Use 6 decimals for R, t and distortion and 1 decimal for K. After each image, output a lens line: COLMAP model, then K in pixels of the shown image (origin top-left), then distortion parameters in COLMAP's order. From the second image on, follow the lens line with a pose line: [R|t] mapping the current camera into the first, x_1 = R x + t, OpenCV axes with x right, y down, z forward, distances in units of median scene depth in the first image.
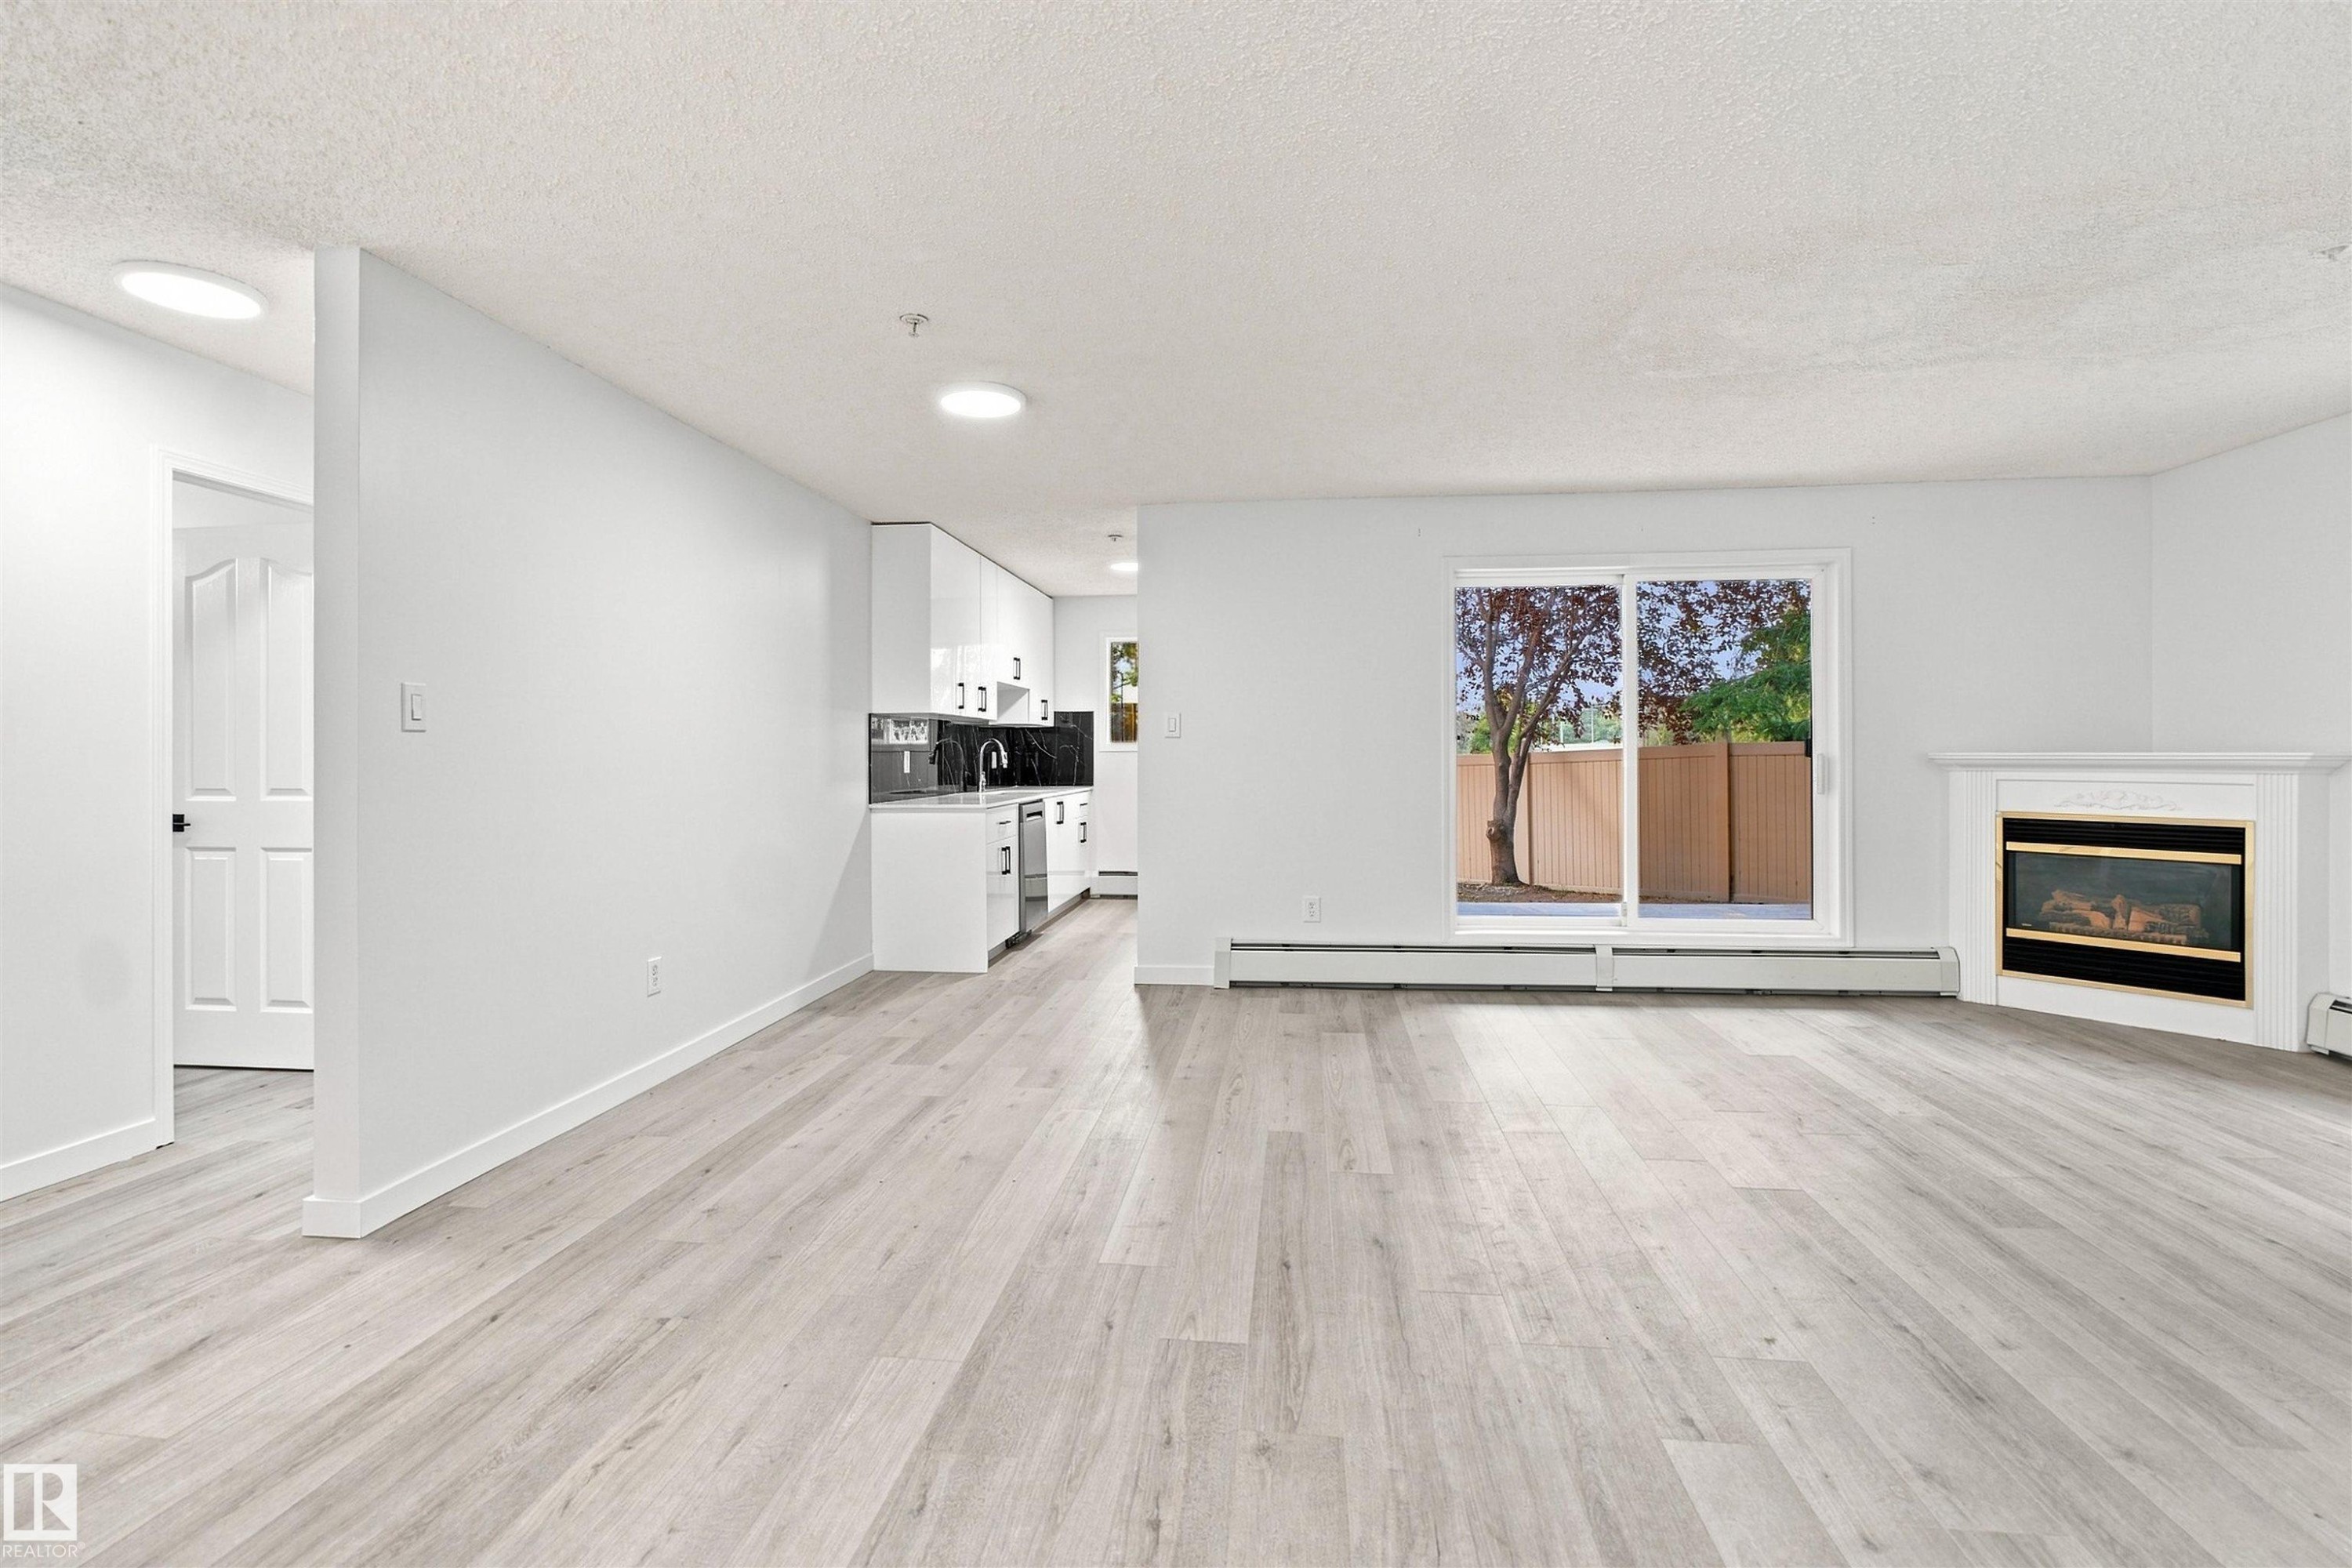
lens RADIAL K [[1089.4, 0, 1170.5], [0, 1089.4, 761.9], [0, 0, 1]] dist [-0.002469, 0.000639]
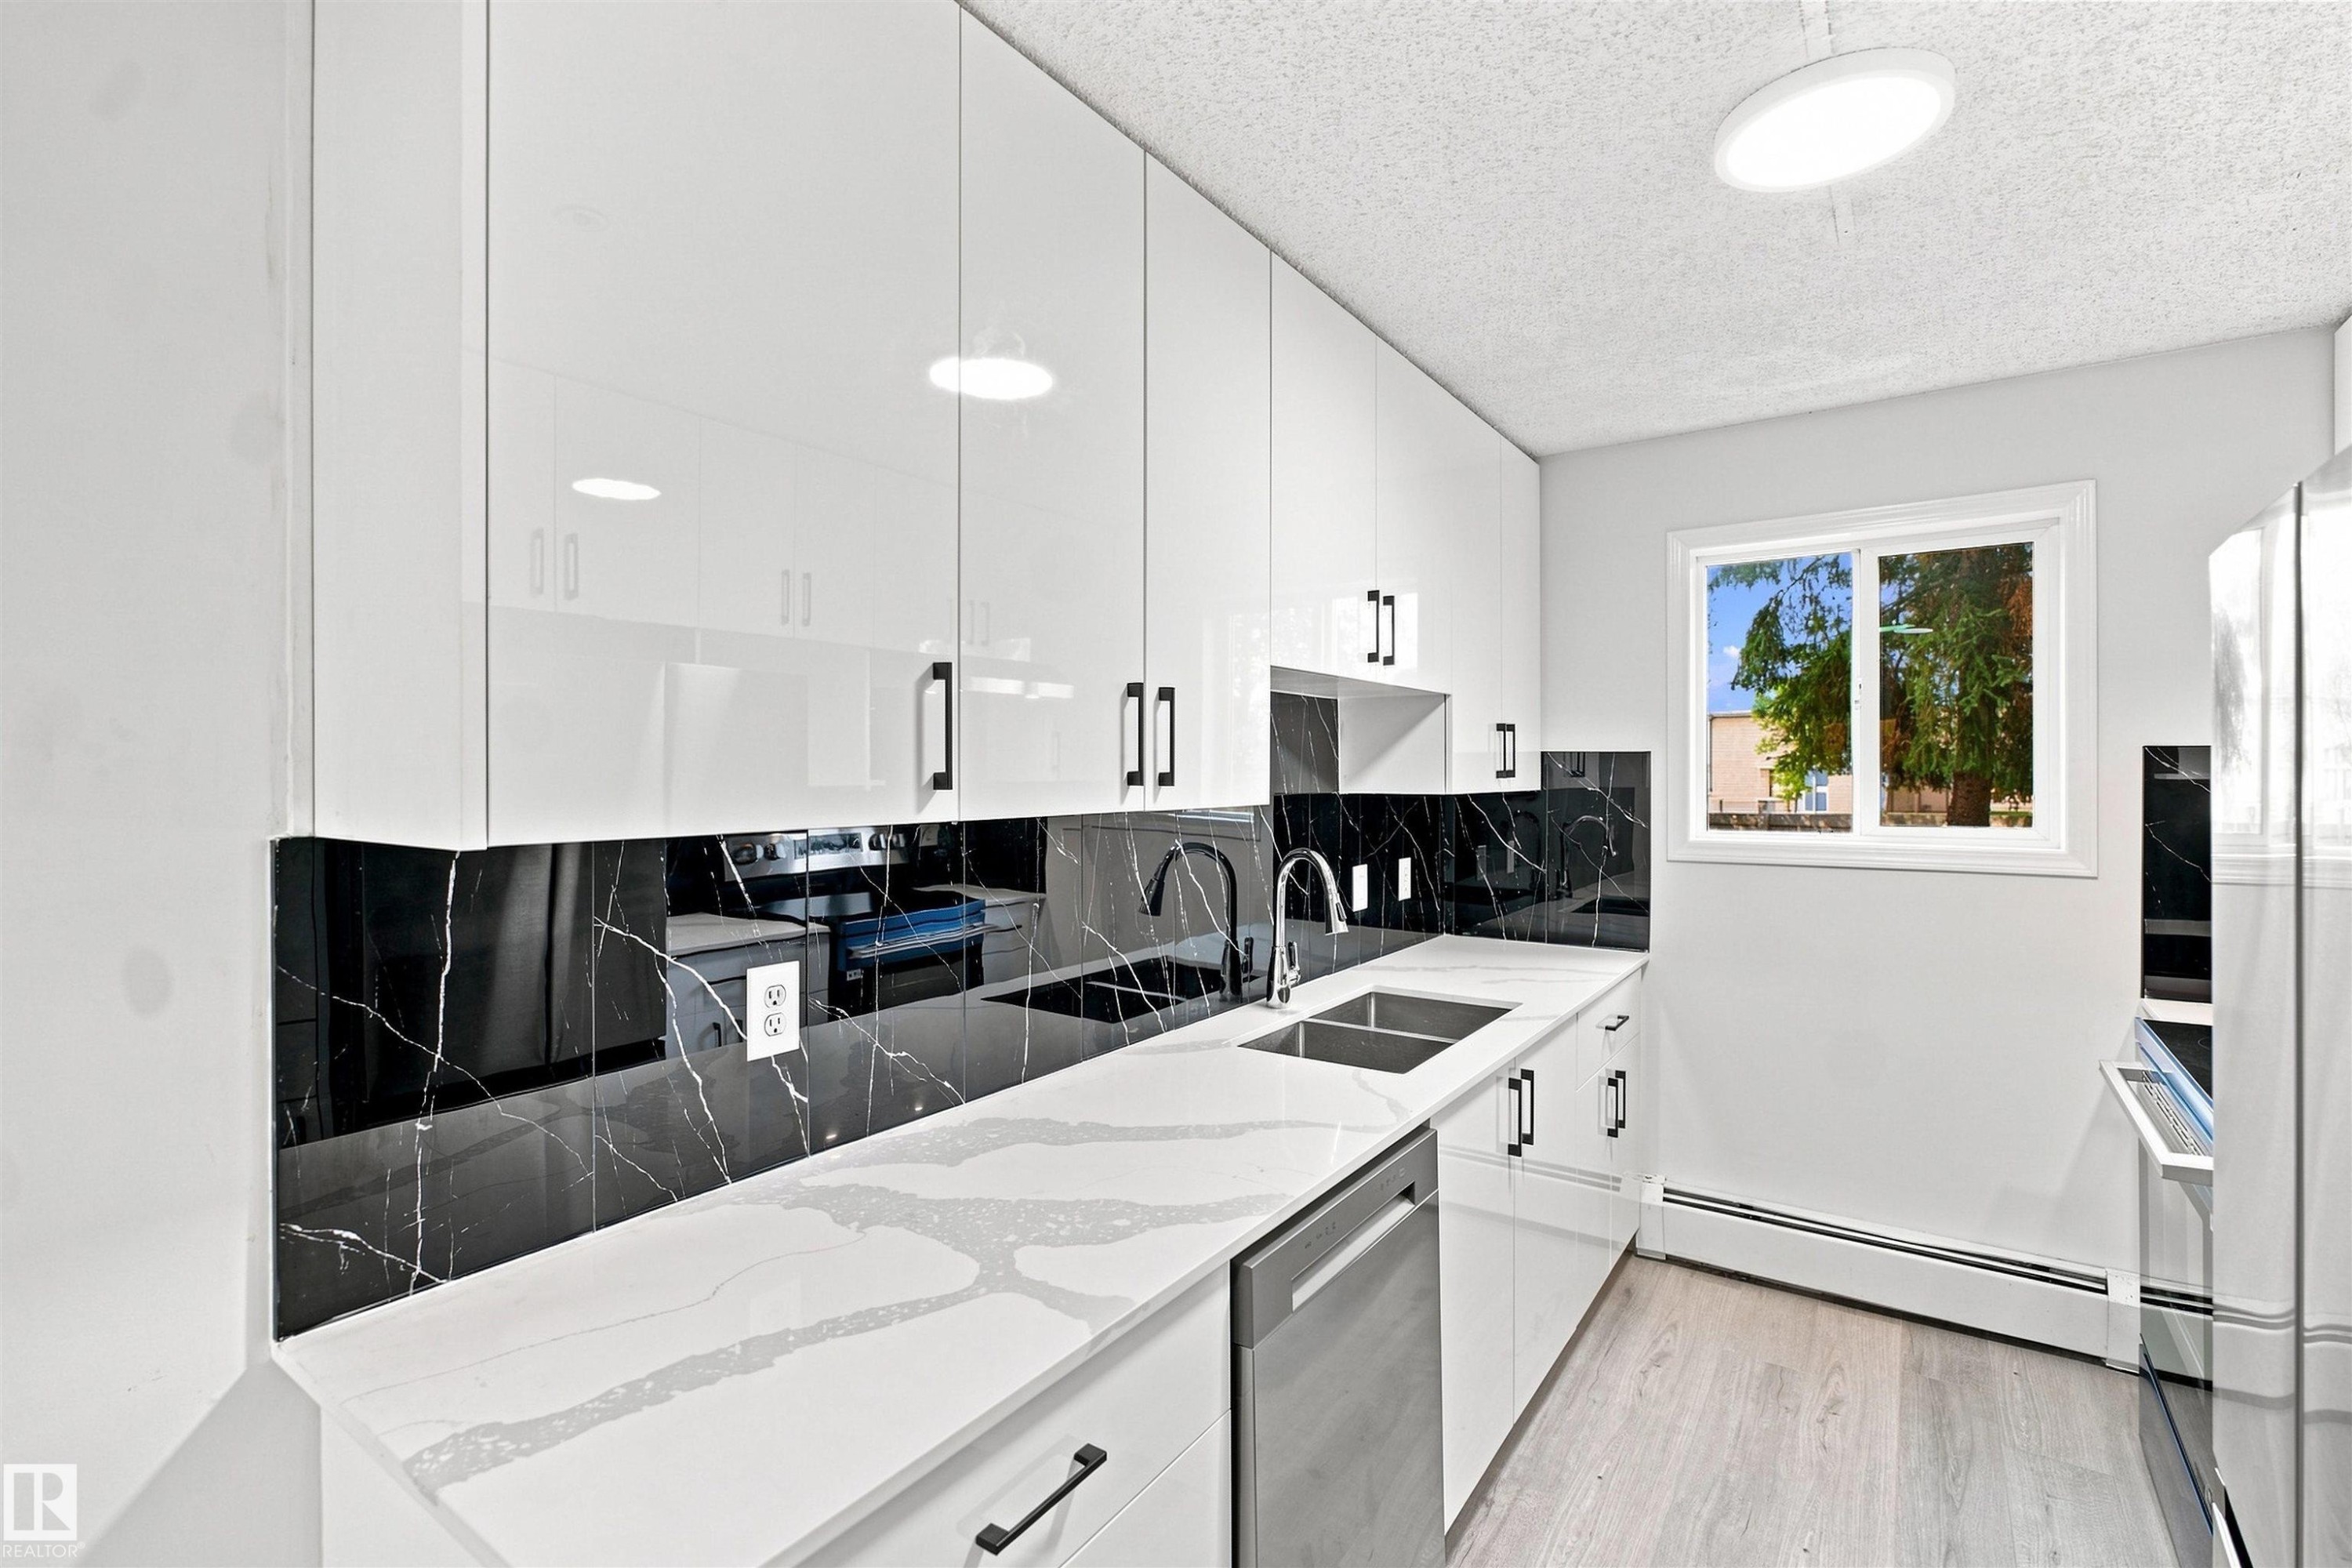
lens RADIAL K [[1059.9, 0, 1184.1], [0, 1059.9, 772.2], [0, 0, 1]] dist [0.002664, 0.000567]
pose [[0.883781, 0.006186, -0.467860, -0.043010], [-0.008081, 0.999965, -0.002043, -0.038063], [0.467832, 0.005586, 0.883800, 0.619423]]
